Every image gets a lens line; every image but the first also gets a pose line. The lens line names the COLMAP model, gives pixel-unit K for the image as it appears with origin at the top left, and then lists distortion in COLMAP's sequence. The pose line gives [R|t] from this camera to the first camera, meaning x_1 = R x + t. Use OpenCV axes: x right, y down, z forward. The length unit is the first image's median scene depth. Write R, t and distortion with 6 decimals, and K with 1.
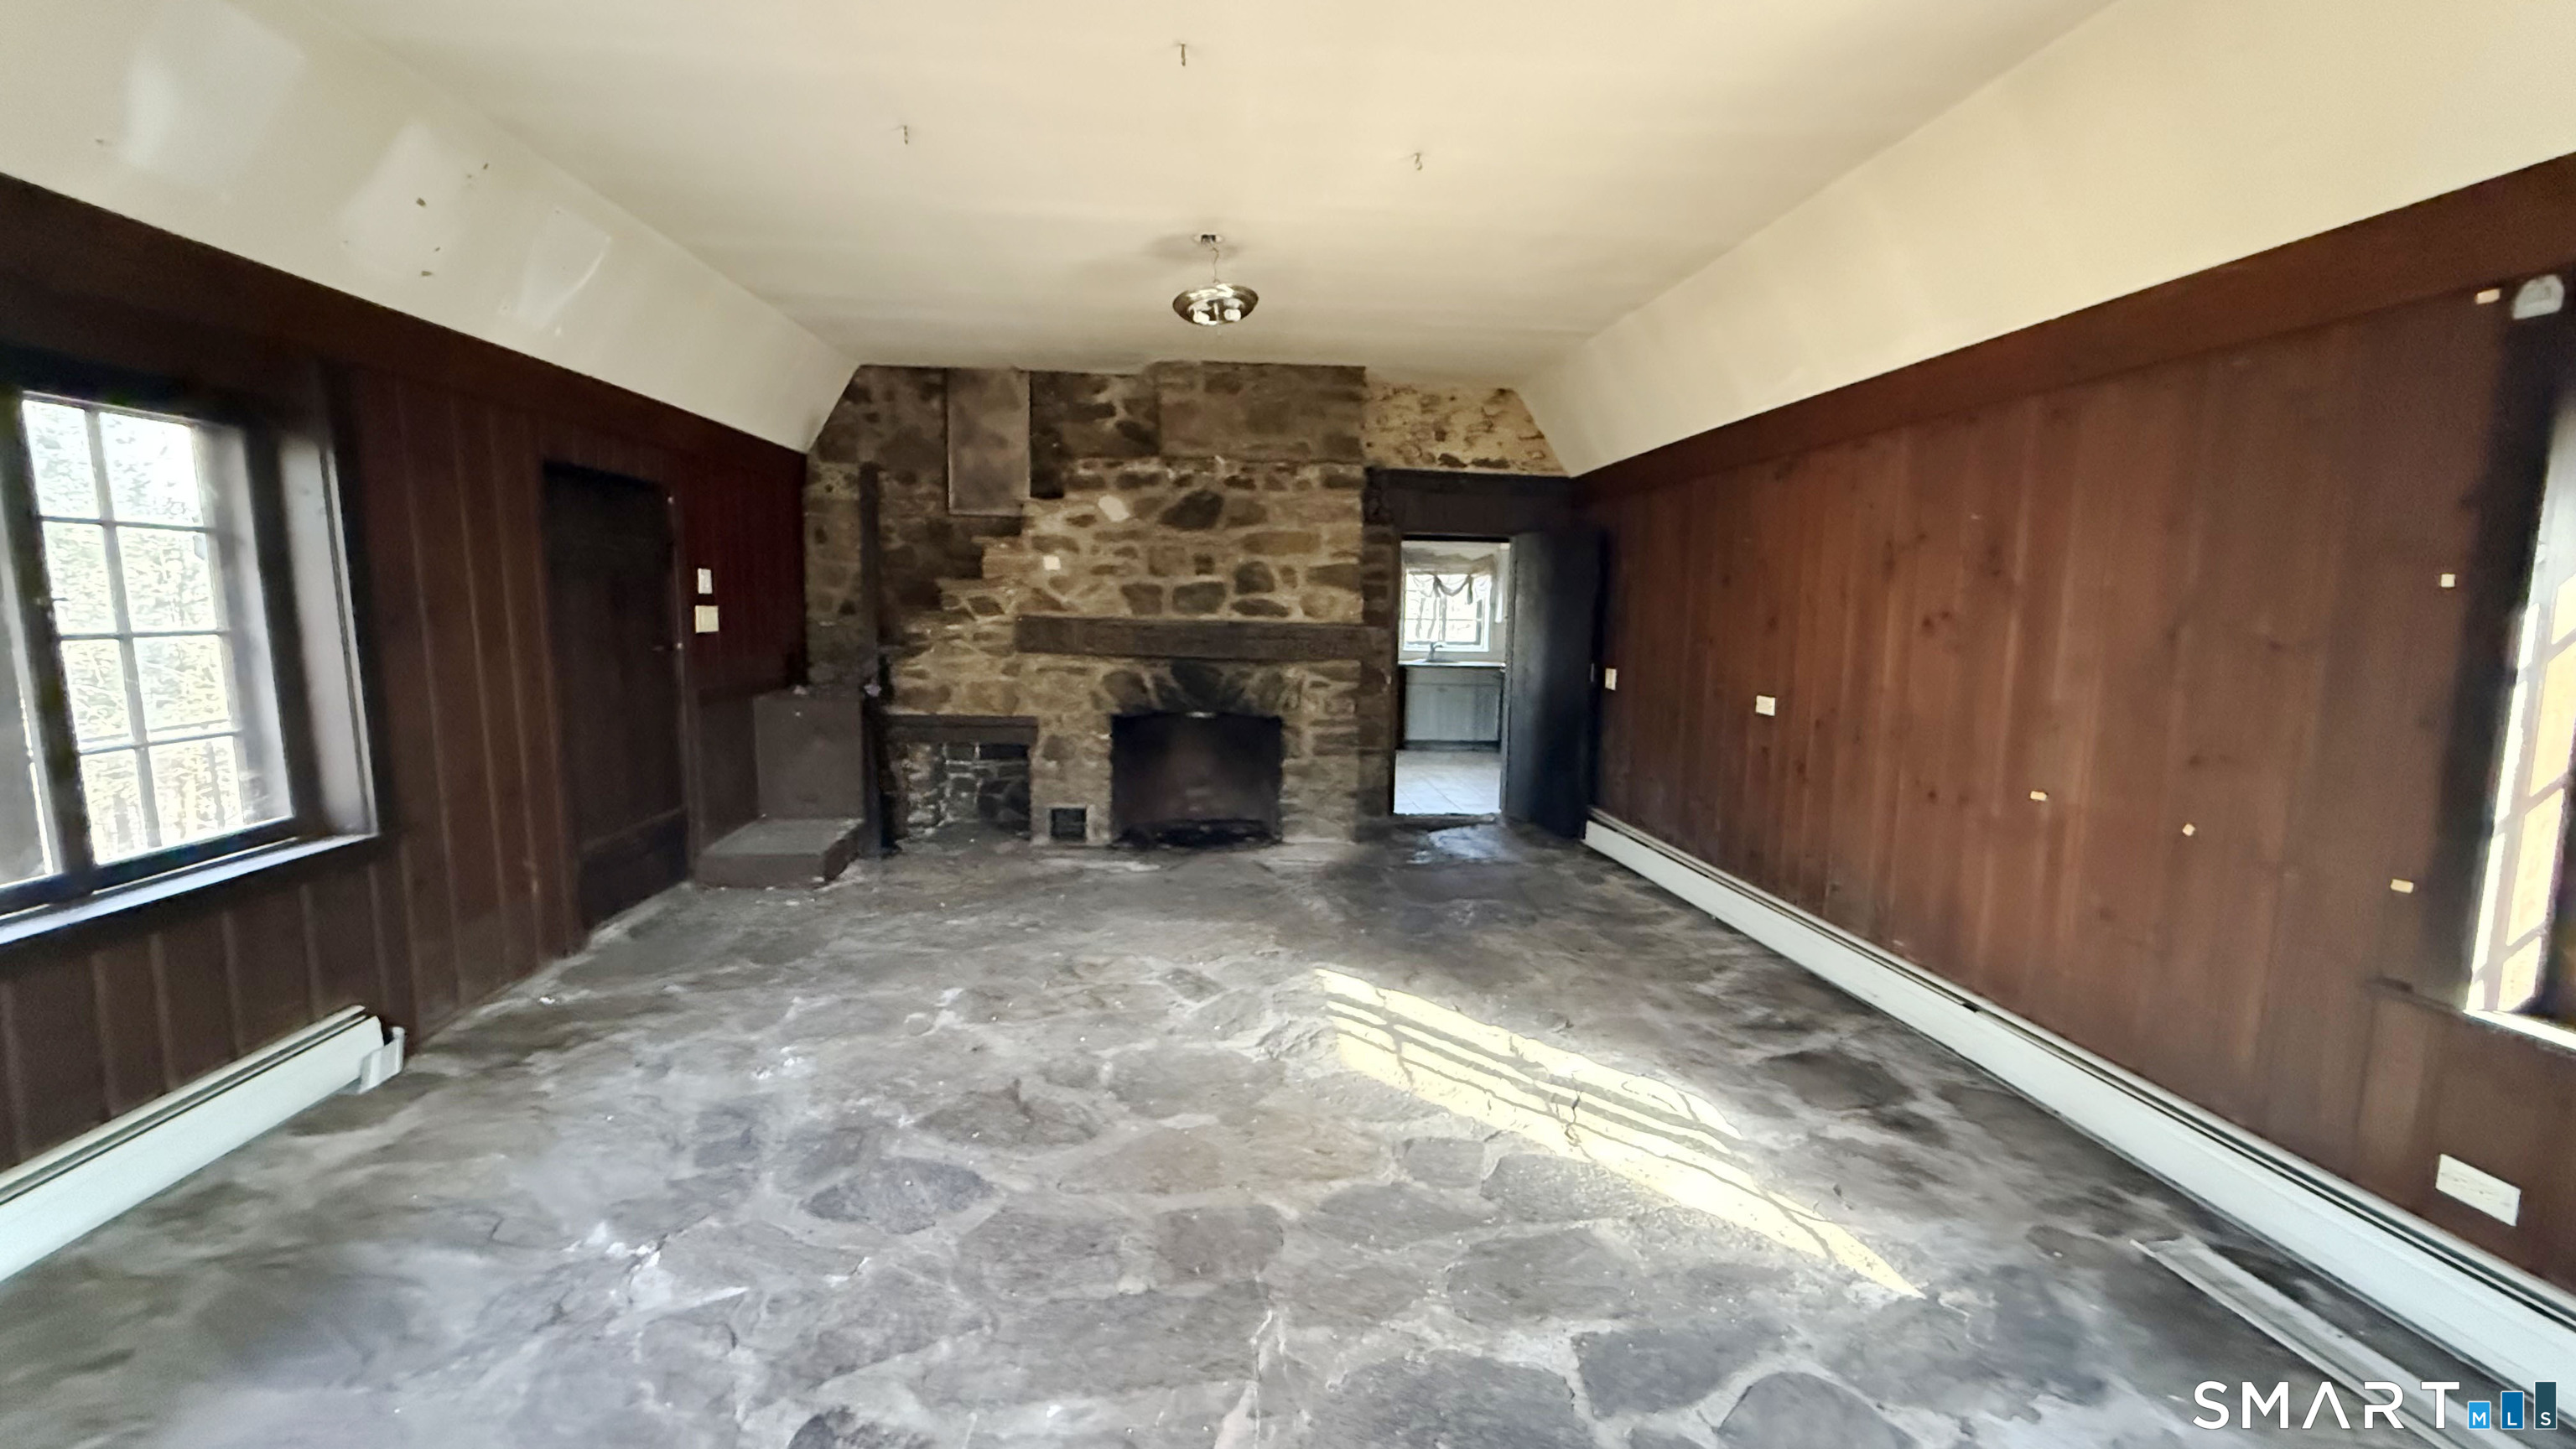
lens RADIAL K [[1029.5, 0, 1288.9], [0, 1029.5, 725.1], [0, 0, 1]] dist [-0.001799, -0.000044]
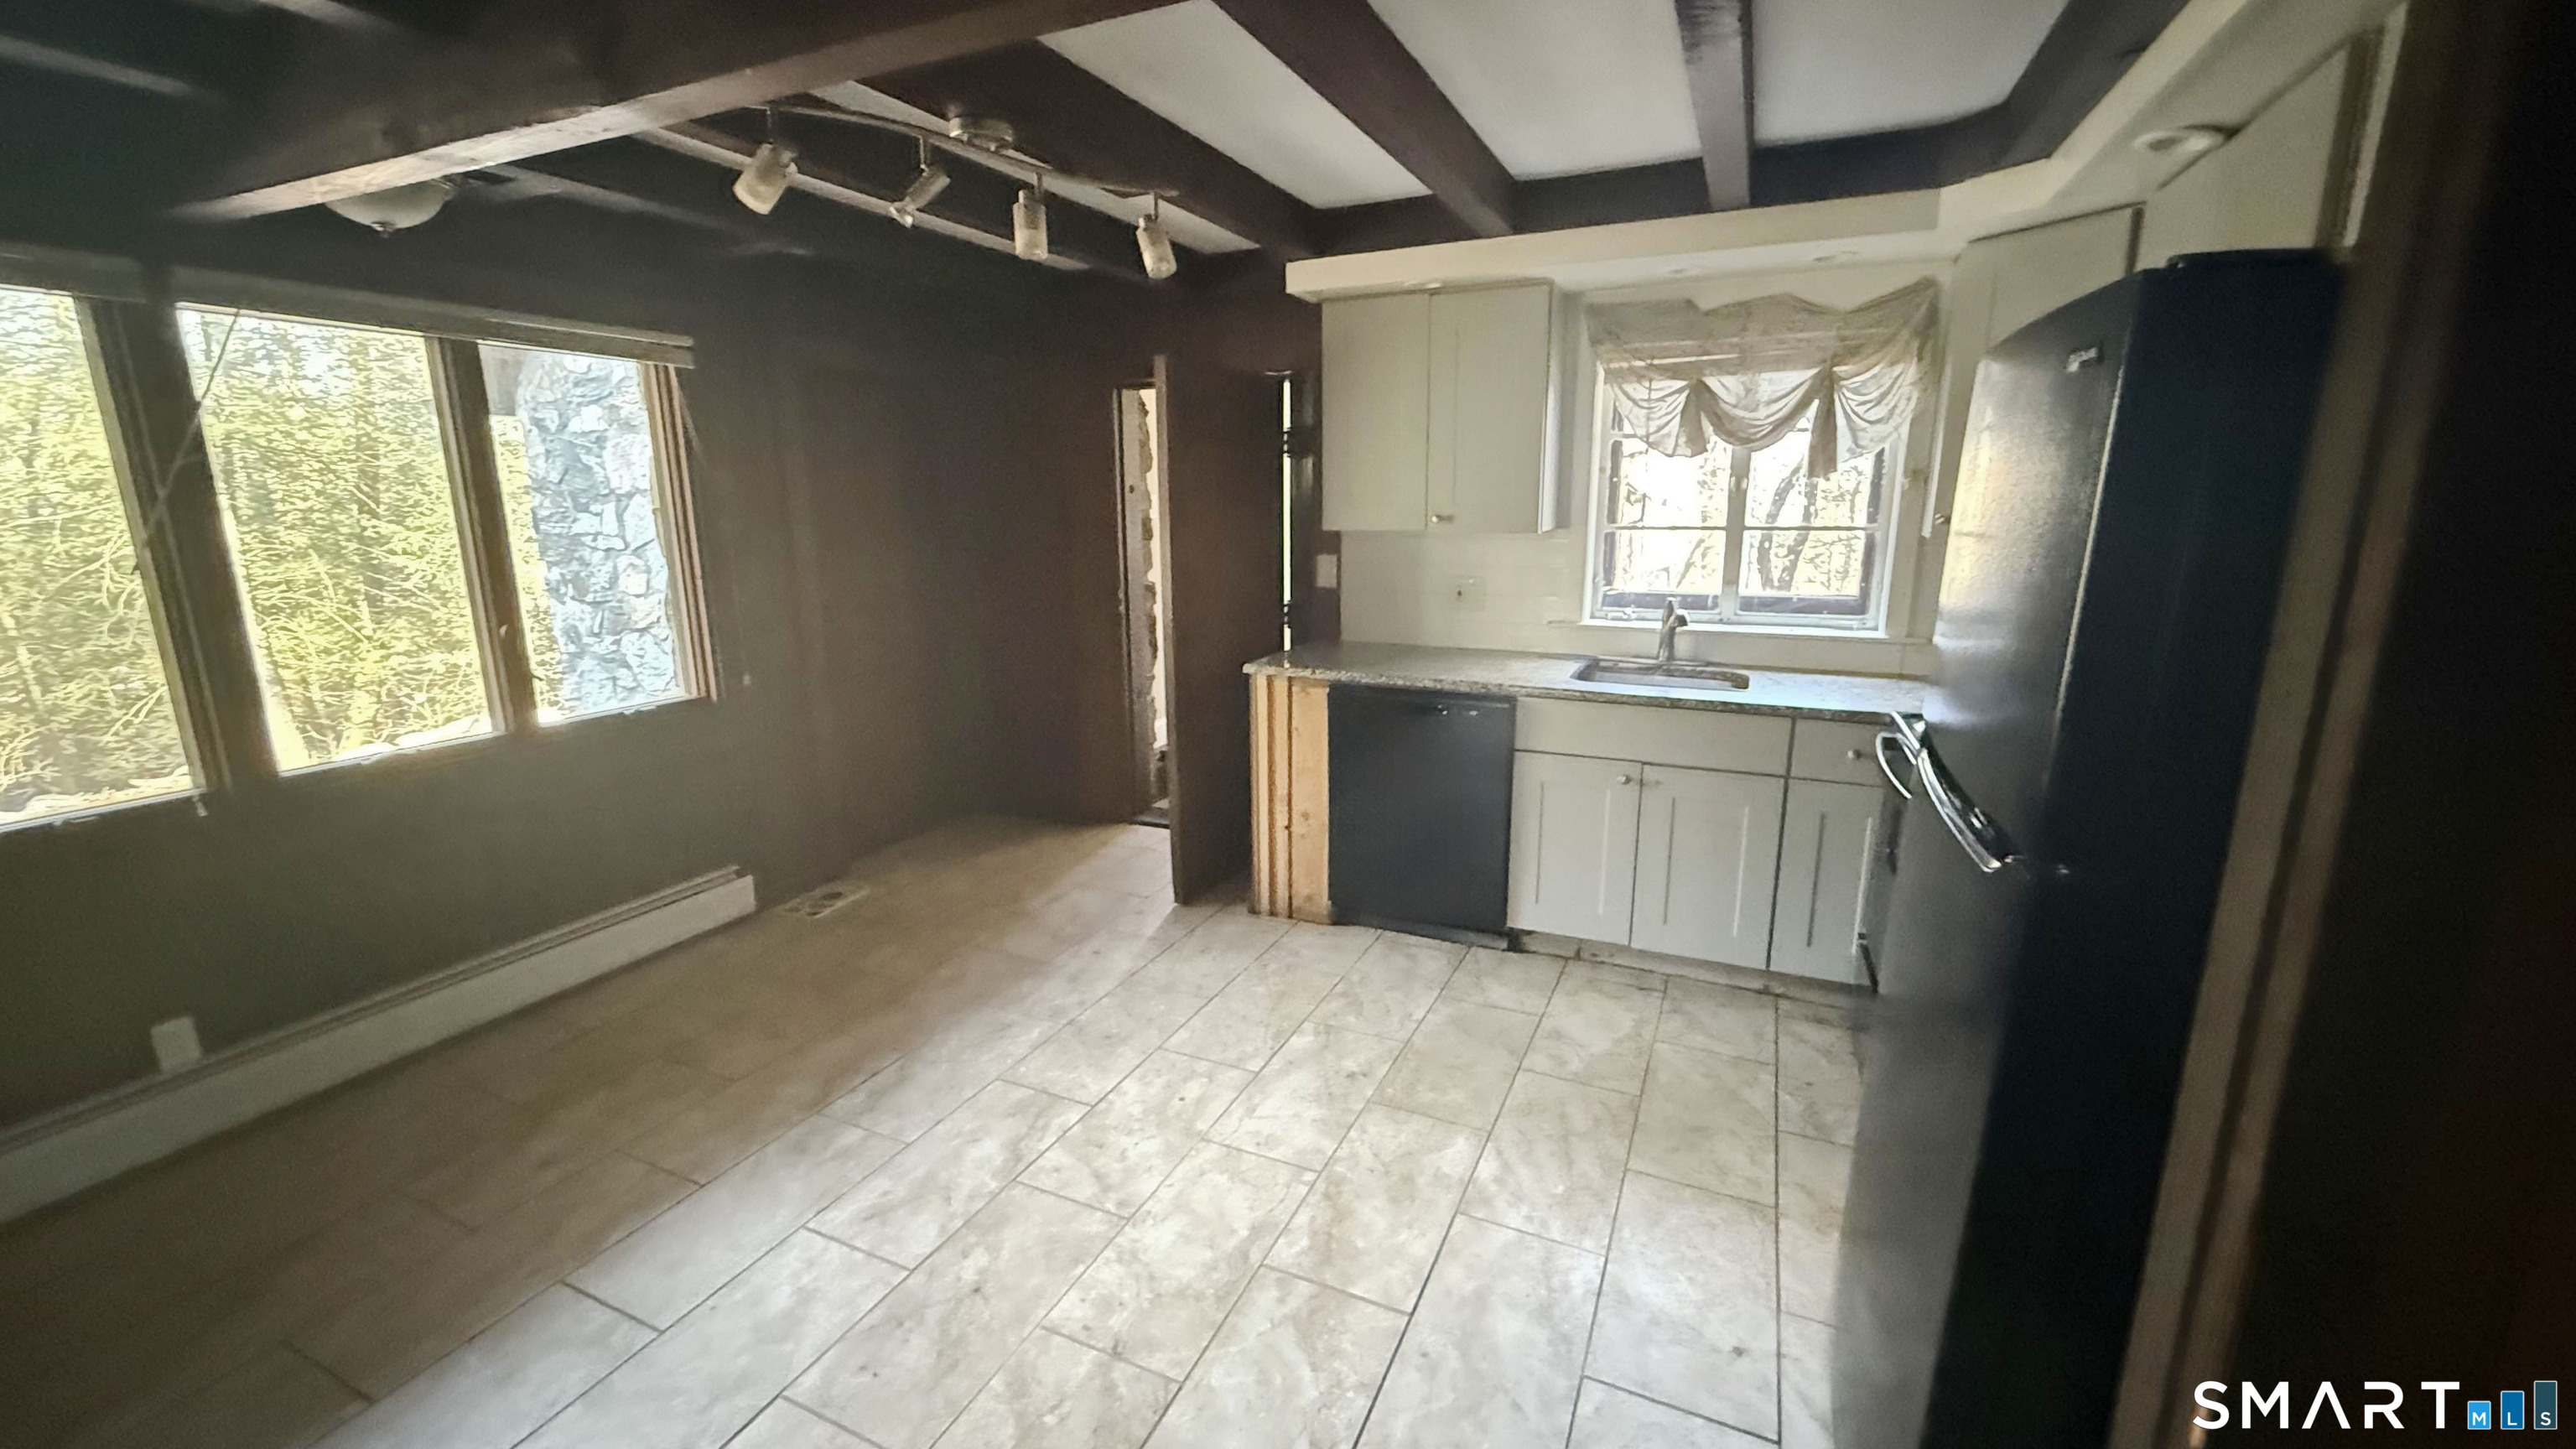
lens RADIAL K [[1029.5, 0, 1286.1], [0, 1029.5, 717.0], [0, 0, 1]] dist [-0.001799, -0.000044]
pose [[0.868416, 0.097861, -0.486084, 0.098222], [-0.045788, 0.991968, 0.117907, -0.040026], [0.493718, -0.080136, 0.865922, 0.346890]]
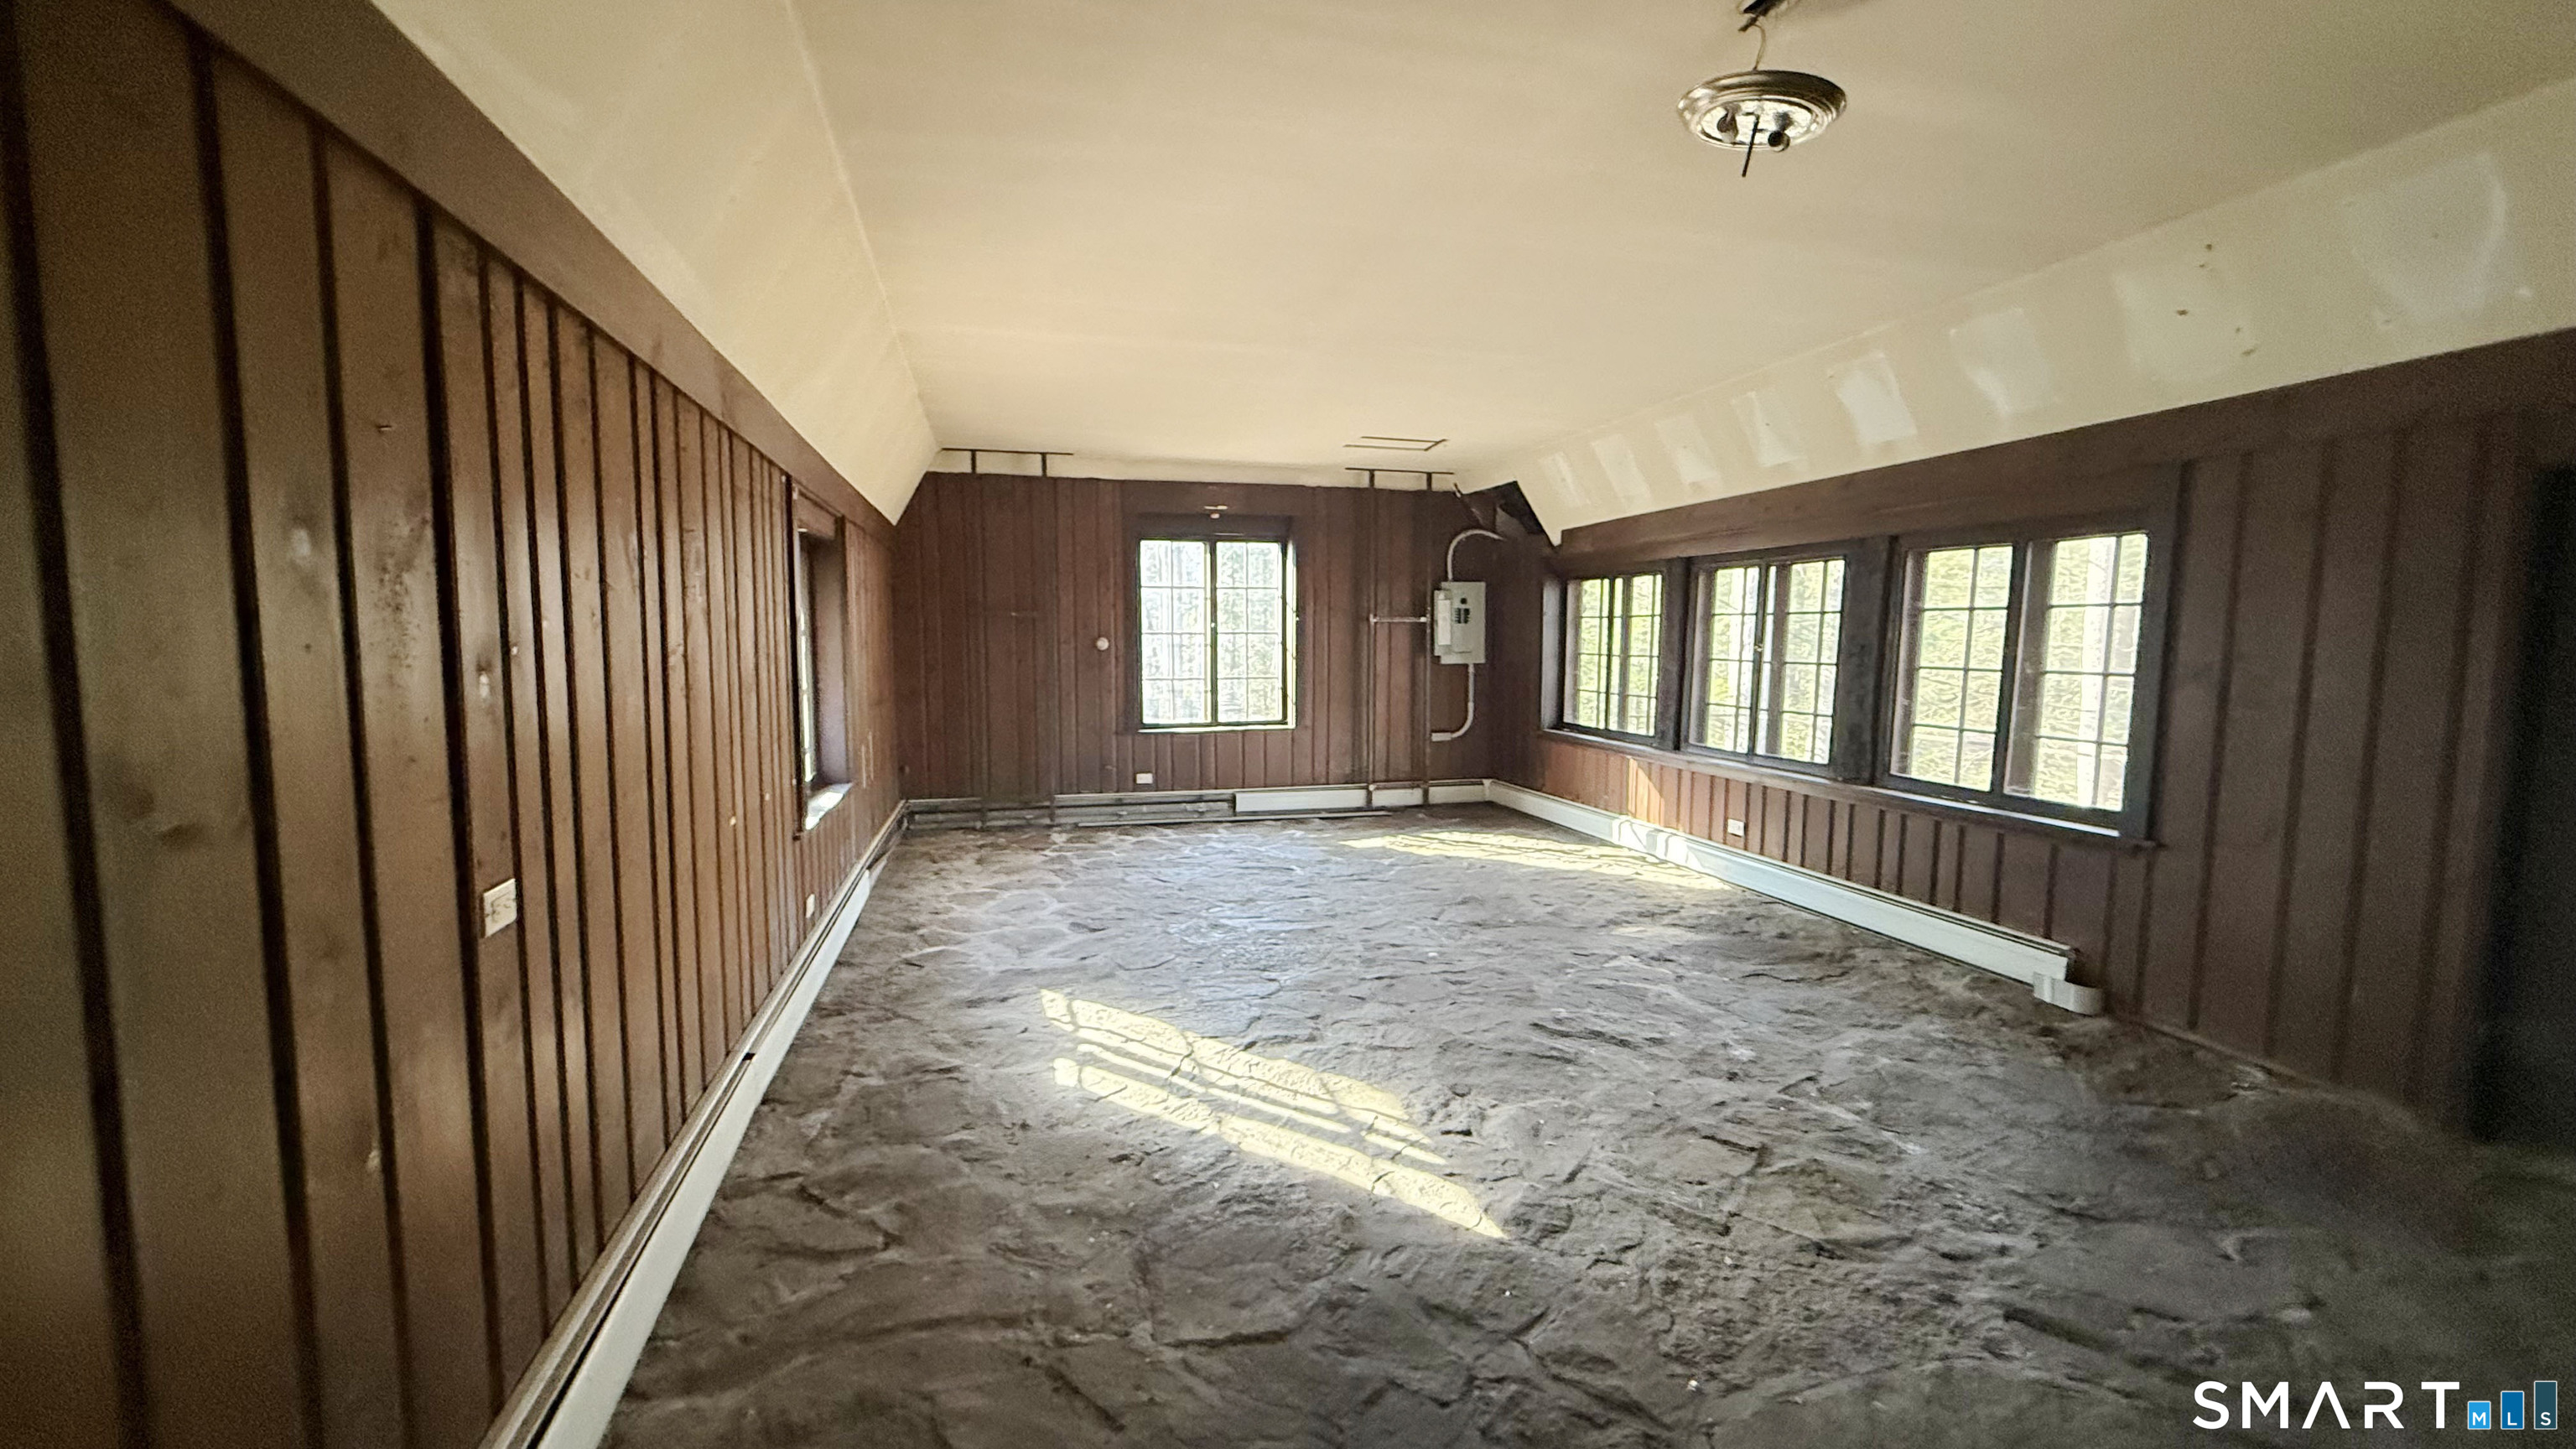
lens RADIAL K [[1029.5, 0, 1291.8], [0, 1029.5, 730.9], [0, 0, 1]] dist [-0.001799, -0.000044]
pose [[-0.982889, 0.000437, -0.184197, 0.361894], [-0.038344, 0.977605, 0.206925, -0.248262], [0.180163, 0.210447, -0.960861, 2.036277]]
